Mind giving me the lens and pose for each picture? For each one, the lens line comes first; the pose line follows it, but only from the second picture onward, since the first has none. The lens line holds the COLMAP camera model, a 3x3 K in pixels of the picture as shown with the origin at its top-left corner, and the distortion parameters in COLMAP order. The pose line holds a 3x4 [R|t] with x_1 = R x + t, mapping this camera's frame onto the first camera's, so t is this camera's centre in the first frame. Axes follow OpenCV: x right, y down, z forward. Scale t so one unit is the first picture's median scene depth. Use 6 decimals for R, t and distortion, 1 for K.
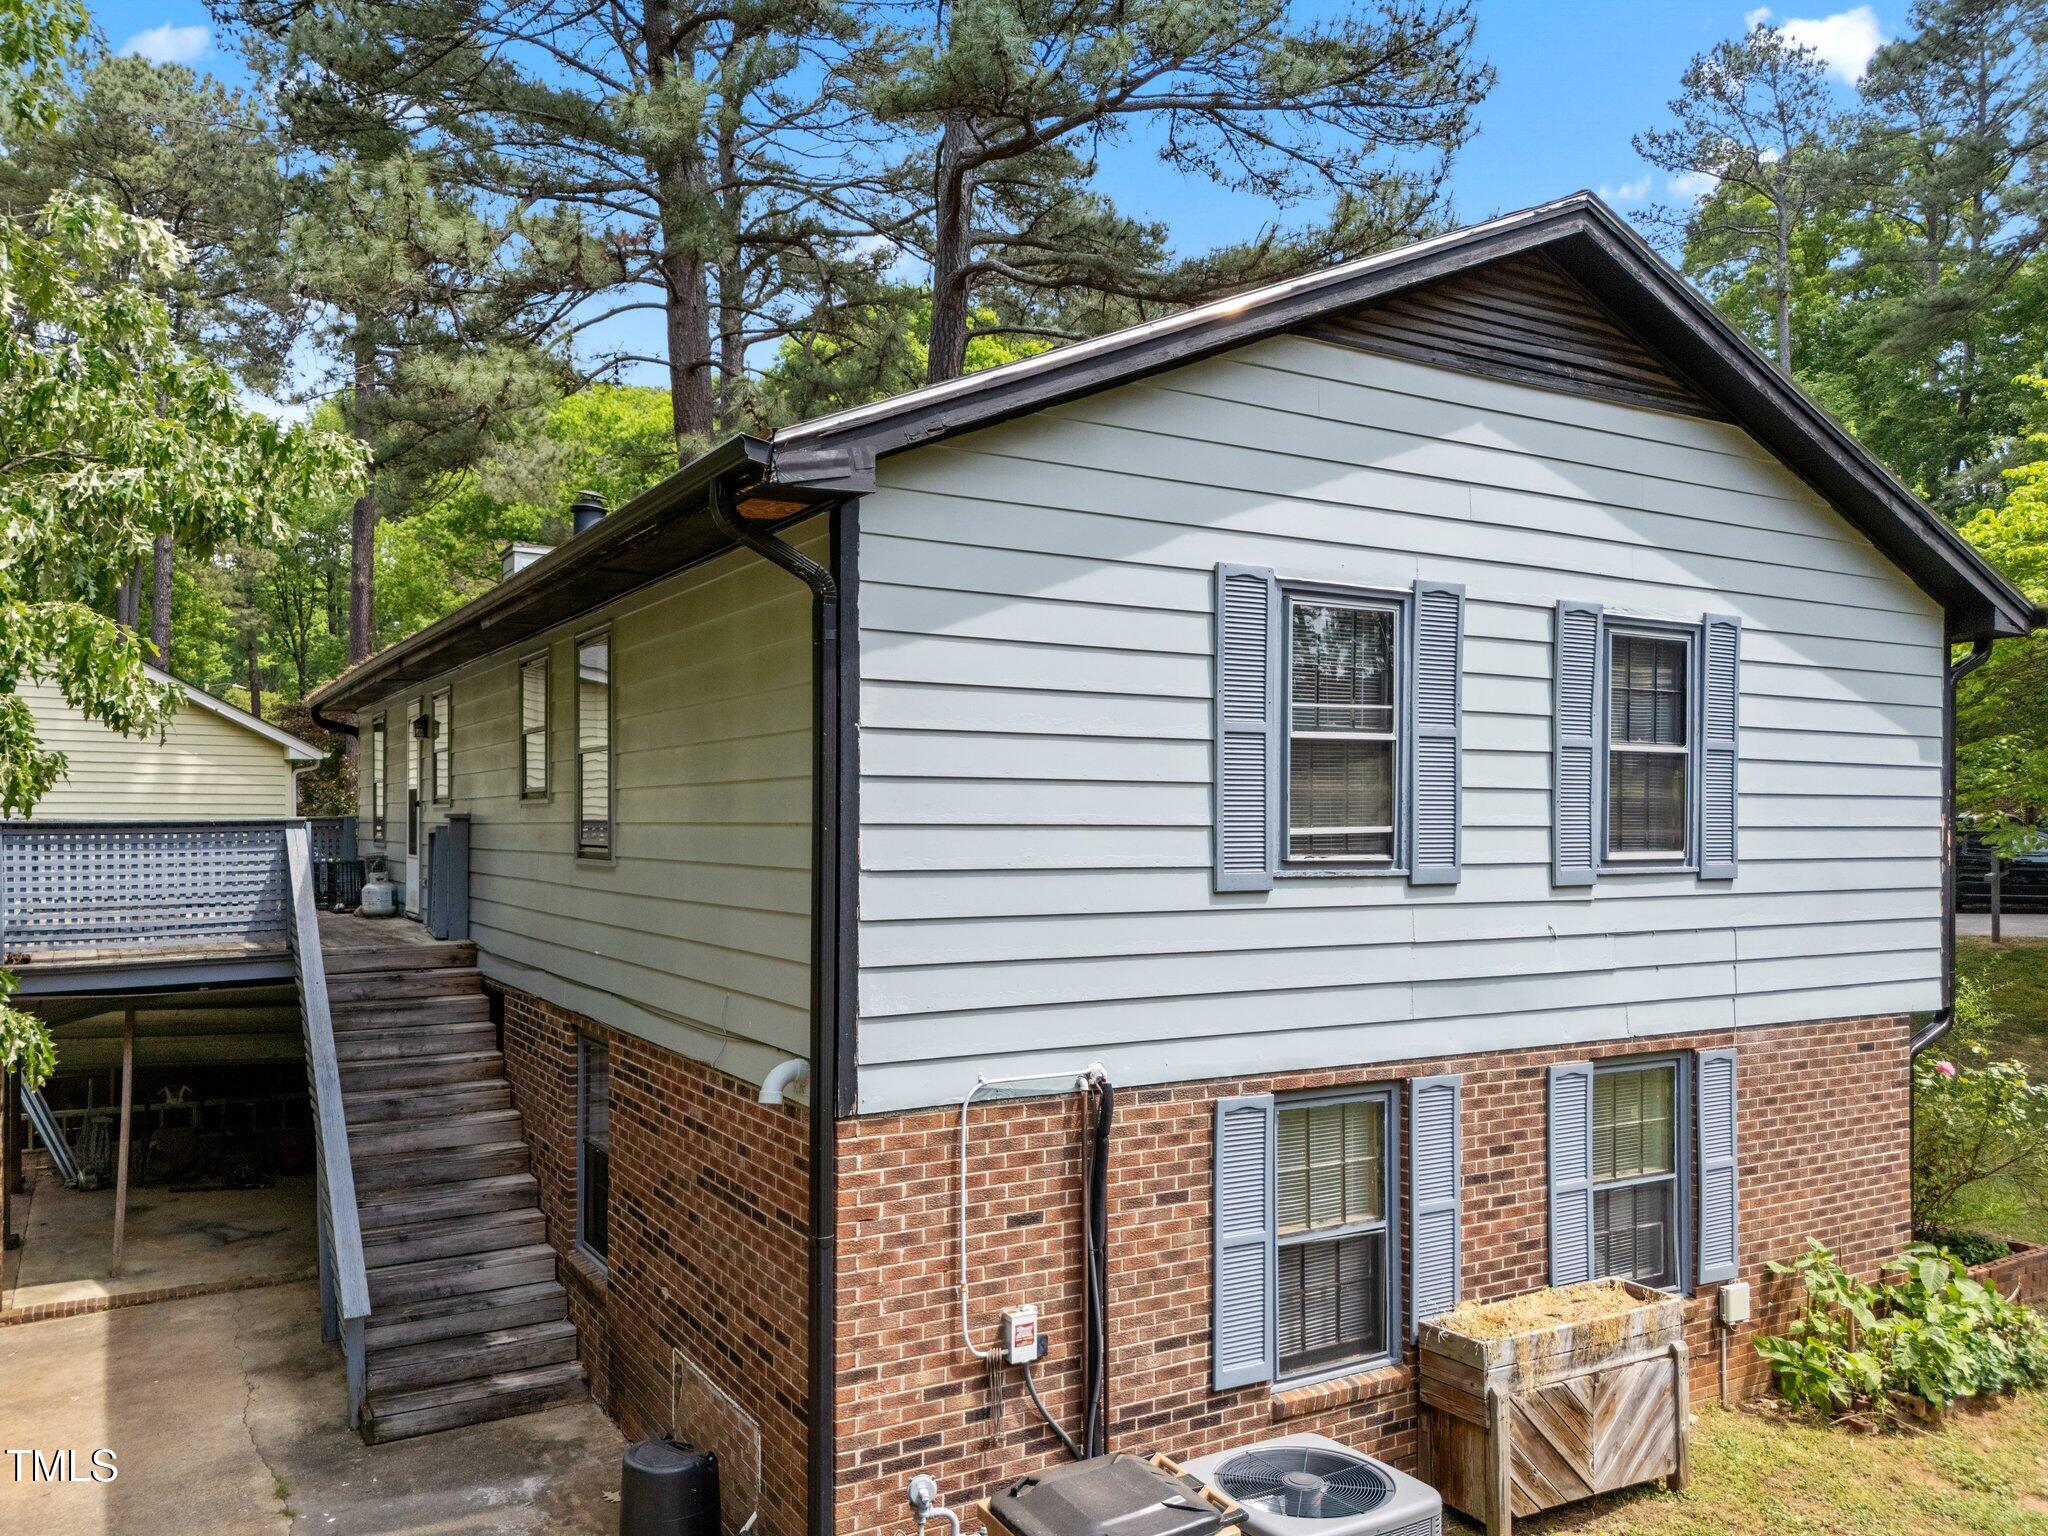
lens RADIAL K [[1559.5, 0, 987.1], [0, 1559.5, 802.9], [0, 0, 1]] dist [0.014430, 0.003966]
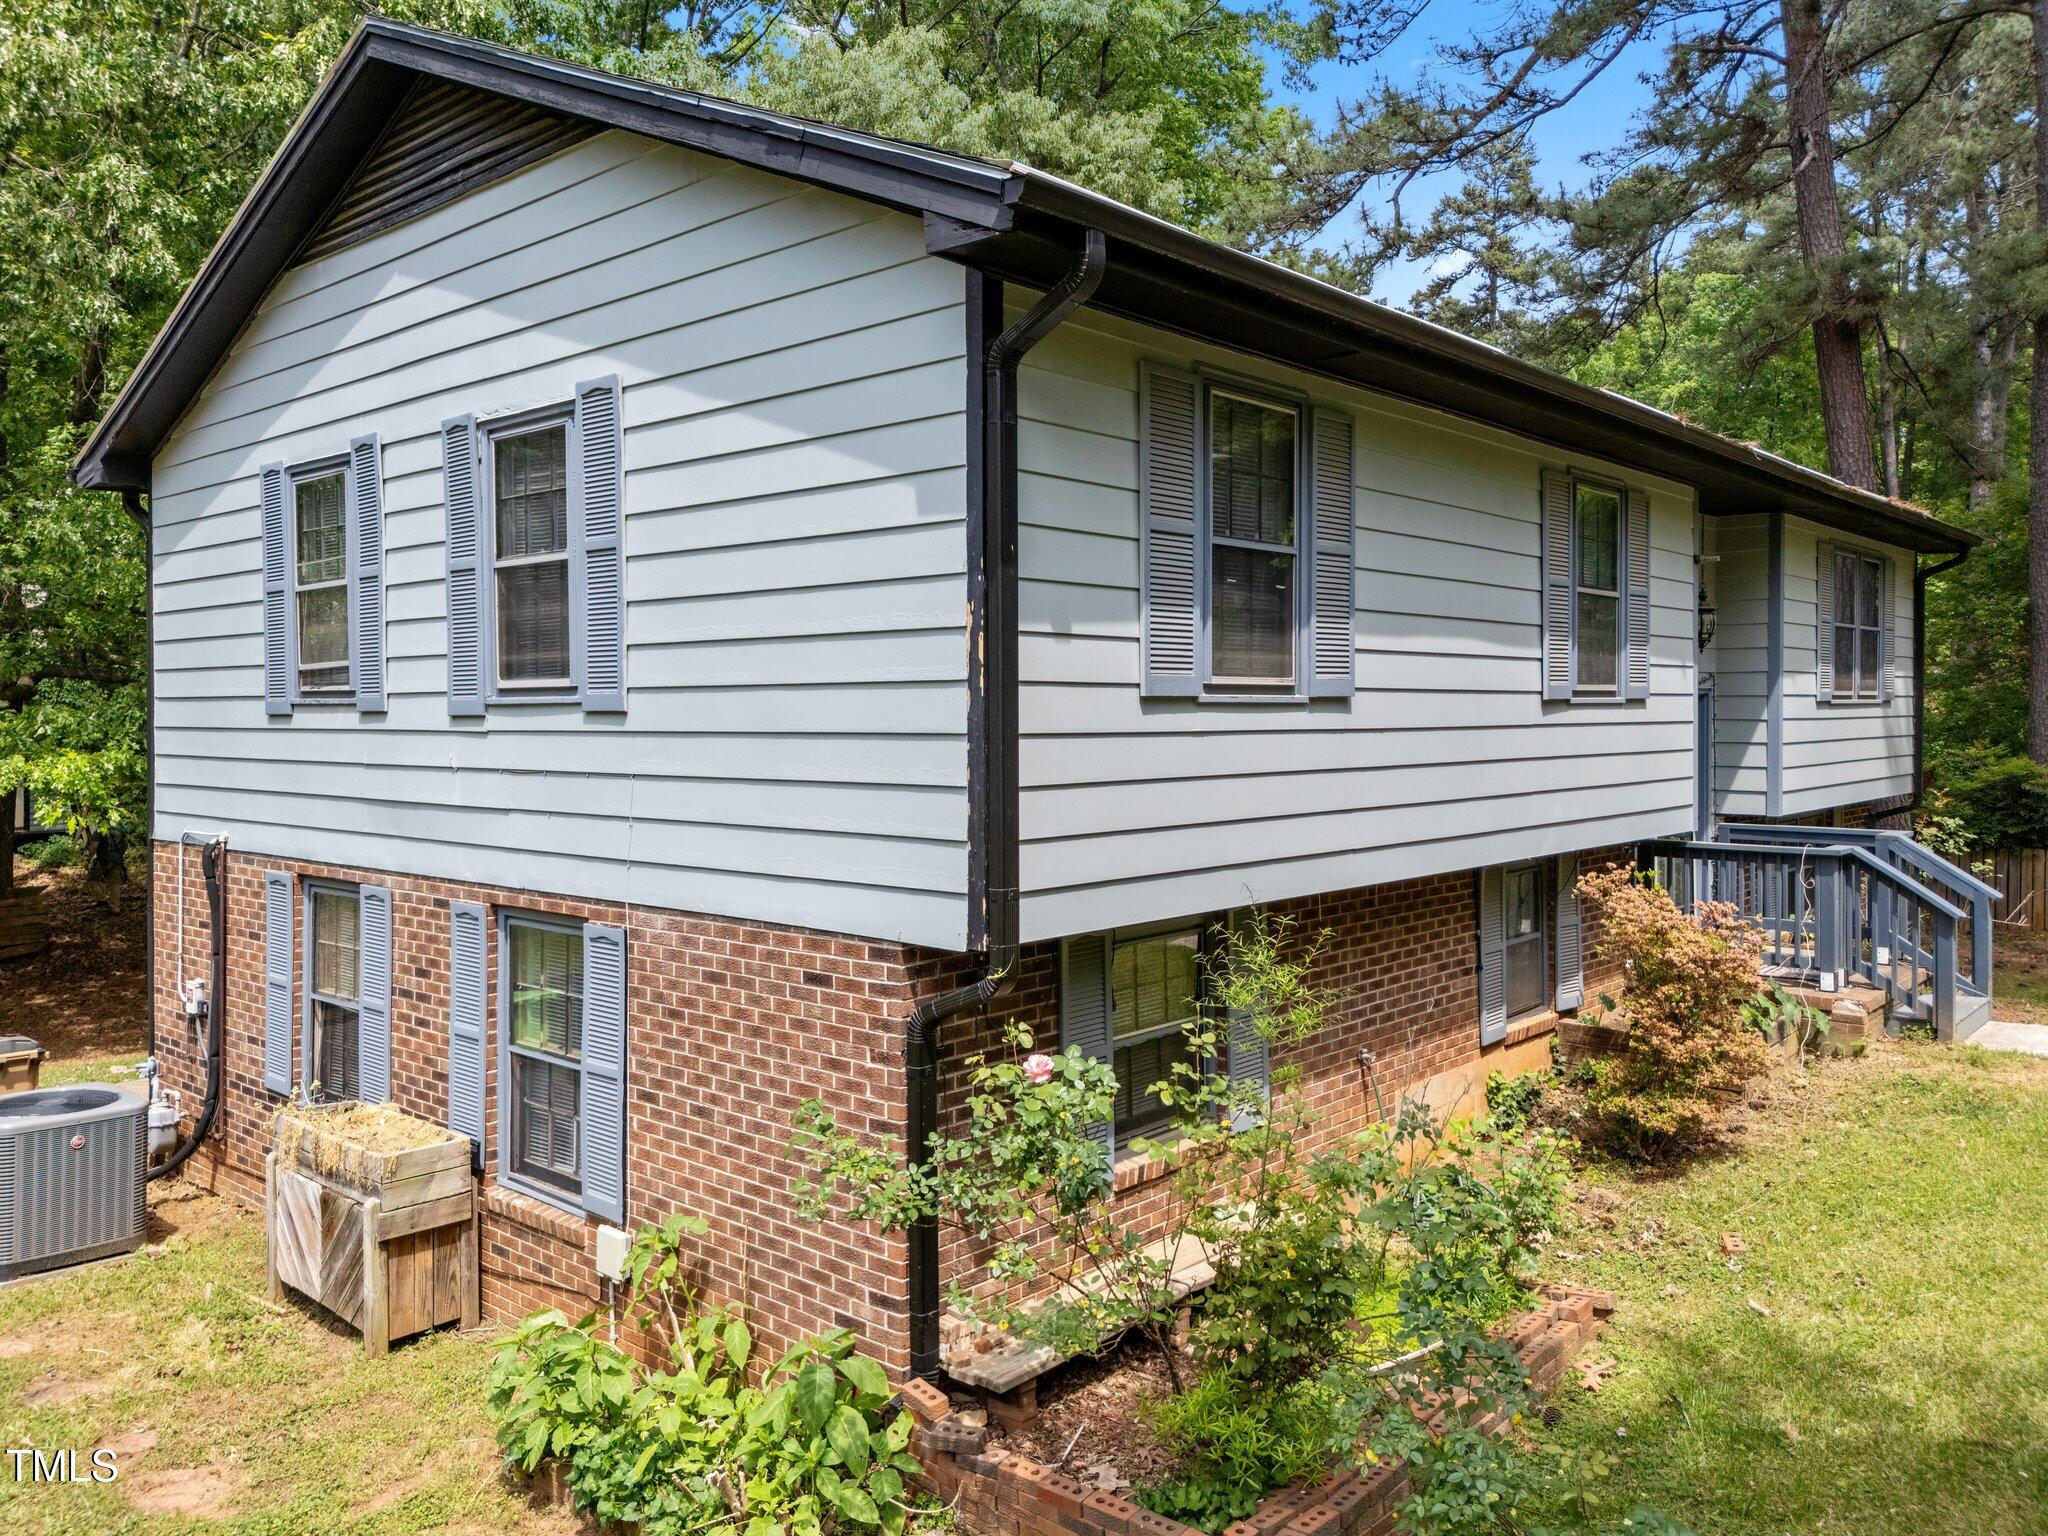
lens RADIAL K [[1559.5, 0, 974.2], [0, 1559.5, 726.2], [0, 0, 1]] dist [0.014430, 0.003966]
pose [[0.302227, -0.002236, -0.953233, 1.323675], [0.007264, 0.999974, -0.000043, 0.059319], [0.953208, -0.006912, 0.302235, 0.970662]]
